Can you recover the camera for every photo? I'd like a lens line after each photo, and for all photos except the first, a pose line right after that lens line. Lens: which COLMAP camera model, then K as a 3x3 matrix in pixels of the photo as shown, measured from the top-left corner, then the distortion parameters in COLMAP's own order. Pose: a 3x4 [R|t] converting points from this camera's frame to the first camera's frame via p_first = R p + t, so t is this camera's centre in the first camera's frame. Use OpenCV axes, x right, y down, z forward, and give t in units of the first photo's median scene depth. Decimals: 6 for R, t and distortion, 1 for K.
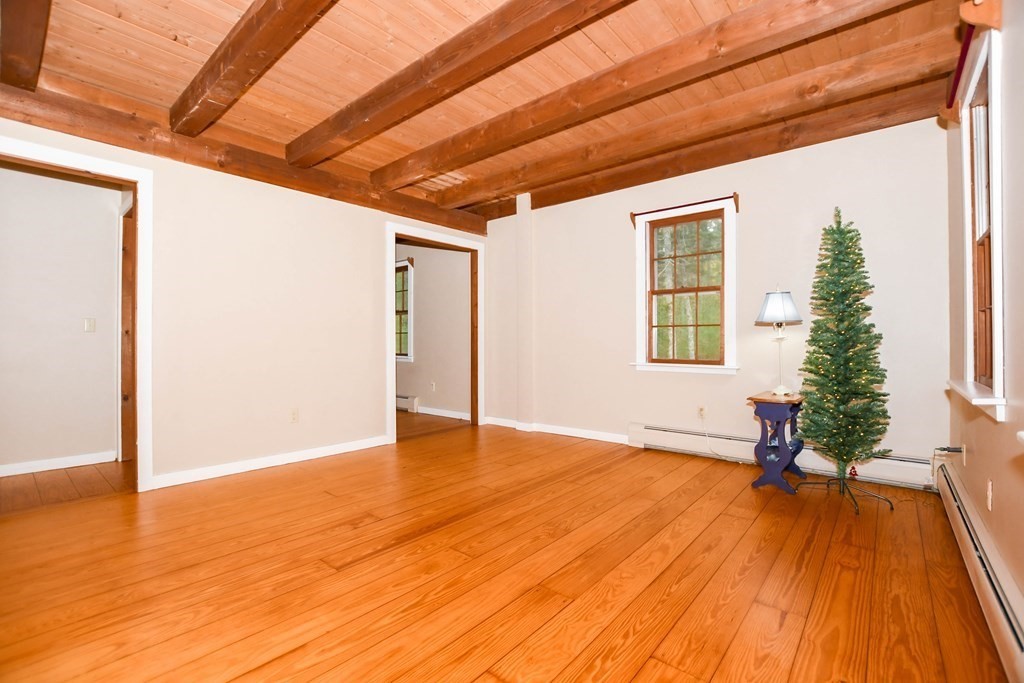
lens RADIAL K [[447.7, 0, 504.1], [0, 447.7, 339.7], [0, 0, 1]] dist [-0.020443, 0.000060]
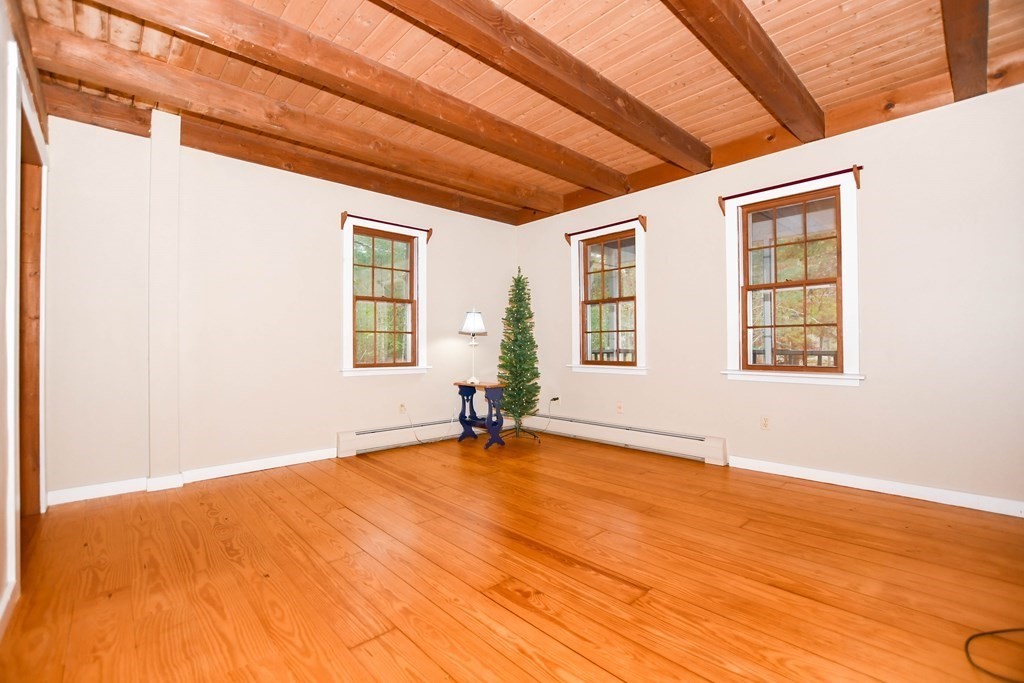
lens RADIAL K [[447.7, 0, 505.6], [0, 447.7, 344.1], [0, 0, 1]] dist [-0.020443, 0.000060]
pose [[0.123190, 0.006891, 0.992359, -0.916949], [-0.000612, 0.999976, -0.006868, 0.007003], [-0.992383, 0.000238, 0.123191, 0.810177]]
